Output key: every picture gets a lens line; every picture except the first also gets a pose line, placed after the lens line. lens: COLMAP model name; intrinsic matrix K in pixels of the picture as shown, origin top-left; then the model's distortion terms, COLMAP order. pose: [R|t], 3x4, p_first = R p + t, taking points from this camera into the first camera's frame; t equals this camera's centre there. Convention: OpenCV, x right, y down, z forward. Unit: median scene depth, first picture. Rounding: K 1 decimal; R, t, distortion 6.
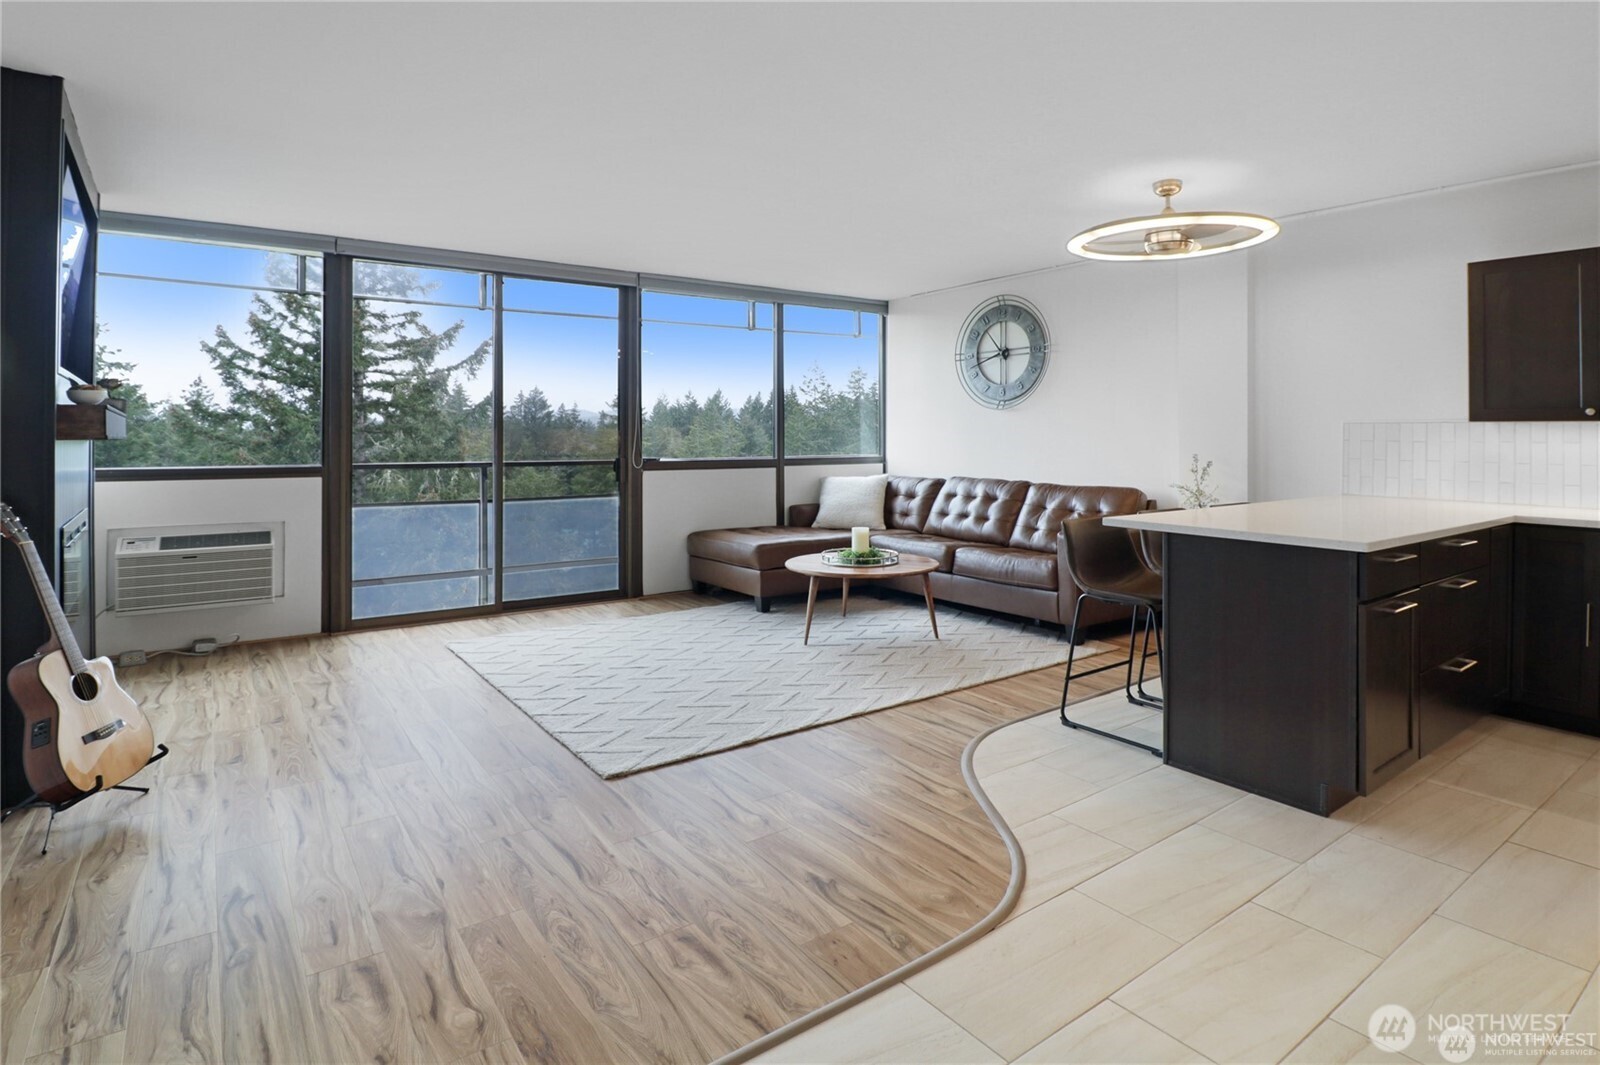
lens RADIAL K [[874.7, 0, 838.5], [0, 874.7, 451.3], [0, 0, 1]] dist [0.003865, 0.002835]
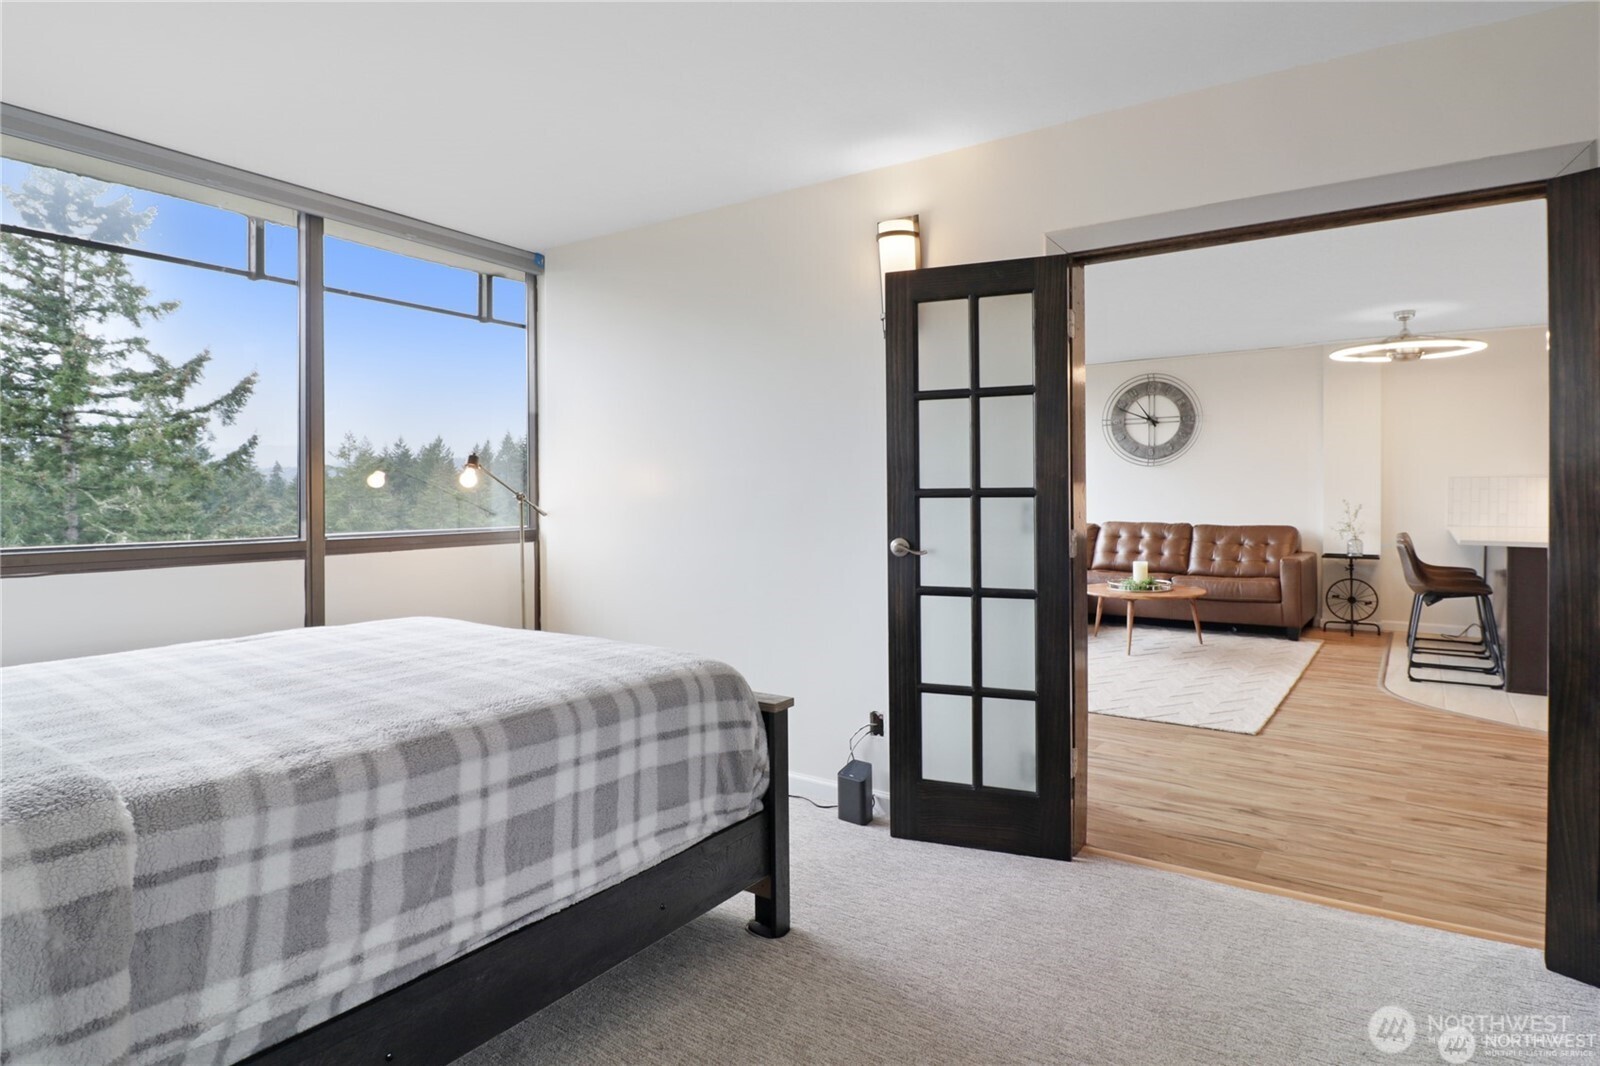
lens RADIAL K [[945.8, 0, 802.6], [0, 945.8, 530.1], [0, 0, 1]] dist [0.009864, 0.000498]
pose [[0.931711, -0.027099, 0.362189, -0.740320], [0.016552, 0.999345, 0.032191, -0.008656], [-0.362824, -0.023997, 0.931549, -0.073675]]
